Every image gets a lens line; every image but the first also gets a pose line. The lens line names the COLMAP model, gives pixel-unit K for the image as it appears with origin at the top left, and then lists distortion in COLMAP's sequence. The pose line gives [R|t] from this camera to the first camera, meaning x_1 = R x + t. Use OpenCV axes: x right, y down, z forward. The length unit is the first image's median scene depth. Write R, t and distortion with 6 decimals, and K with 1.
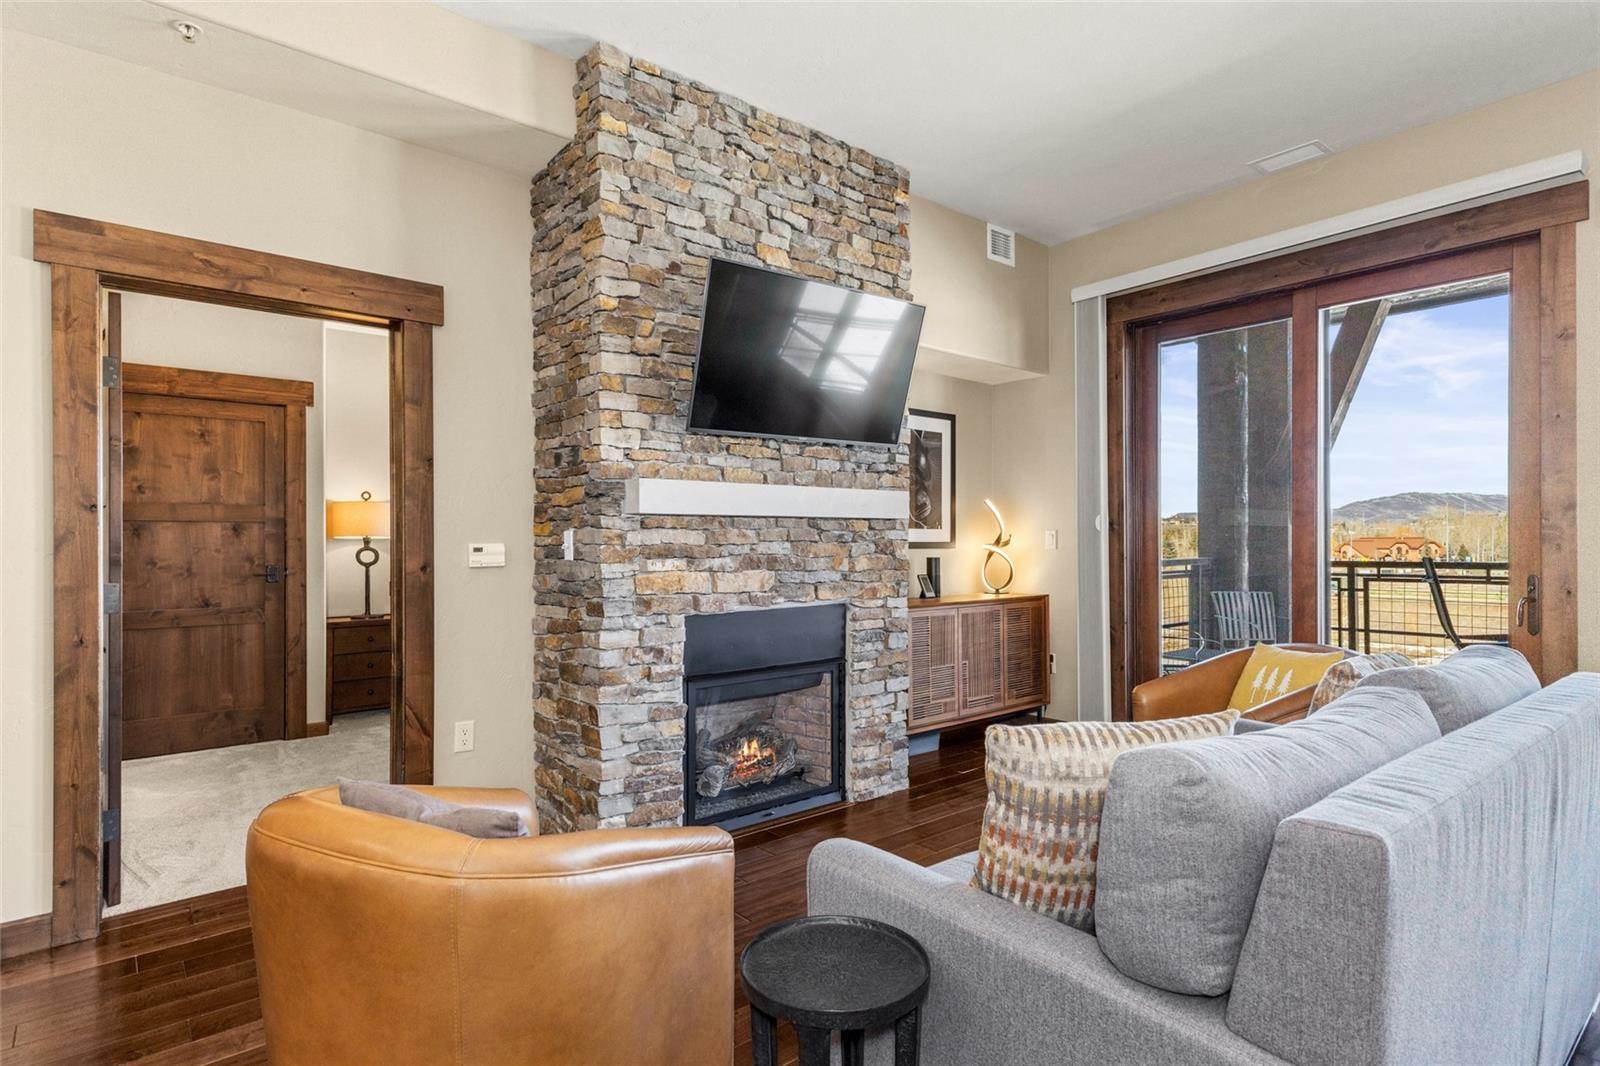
lens RADIAL K [[818.3, 0, 808.5], [0, 818.3, 541.5], [0, 0, 1]] dist [0.021577, -0.001062]
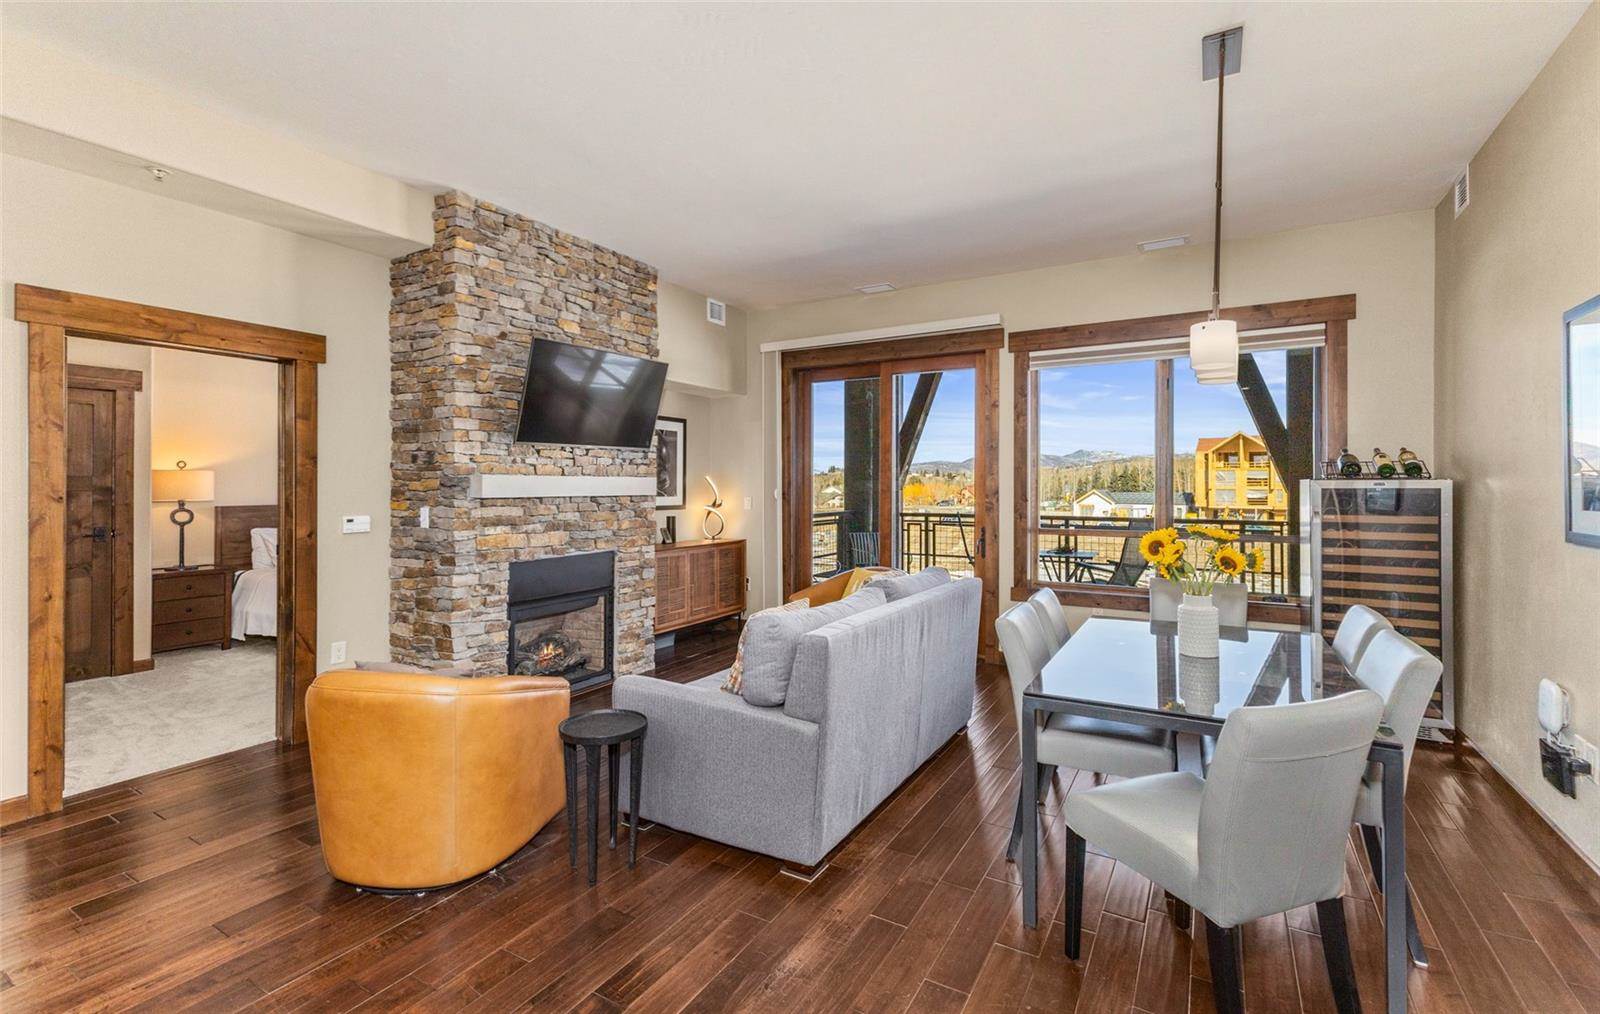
lens RADIAL K [[687.8, 0, 796.5], [0, 687.8, 485.1], [0, 0, 1]] dist [0.007906, -0.000901]
pose [[0.943625, 0.006209, 0.330958, -0.066906], [-0.006300, 0.999980, -0.000798, -0.053185], [-0.330956, -0.001332, 0.943645, -0.365206]]
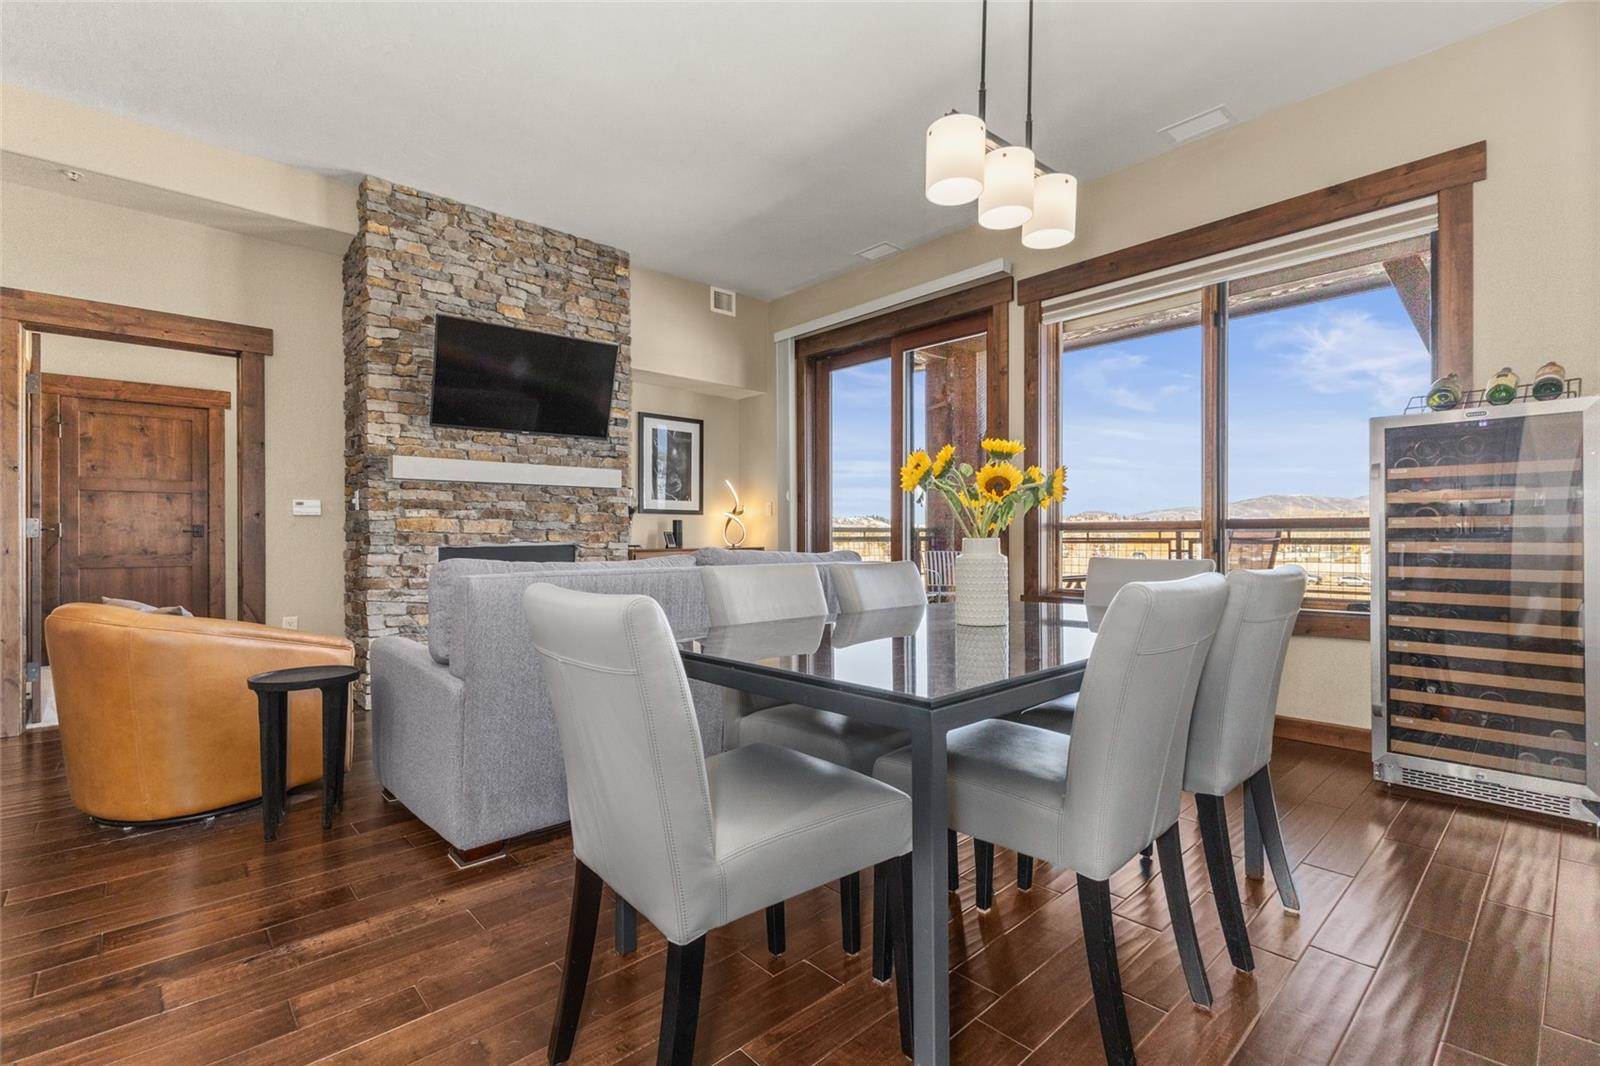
lens RADIAL K [[702.9, 0, 802.6], [0, 702.9, 536.1], [0, 0, 1]] dist [0.008893, -0.001552]
pose [[0.998924, 0.002032, 0.046342, 0.441839], [-0.002170, 0.999993, 0.002938, 0.061302], [-0.046336, -0.003036, 0.998921, -0.324835]]
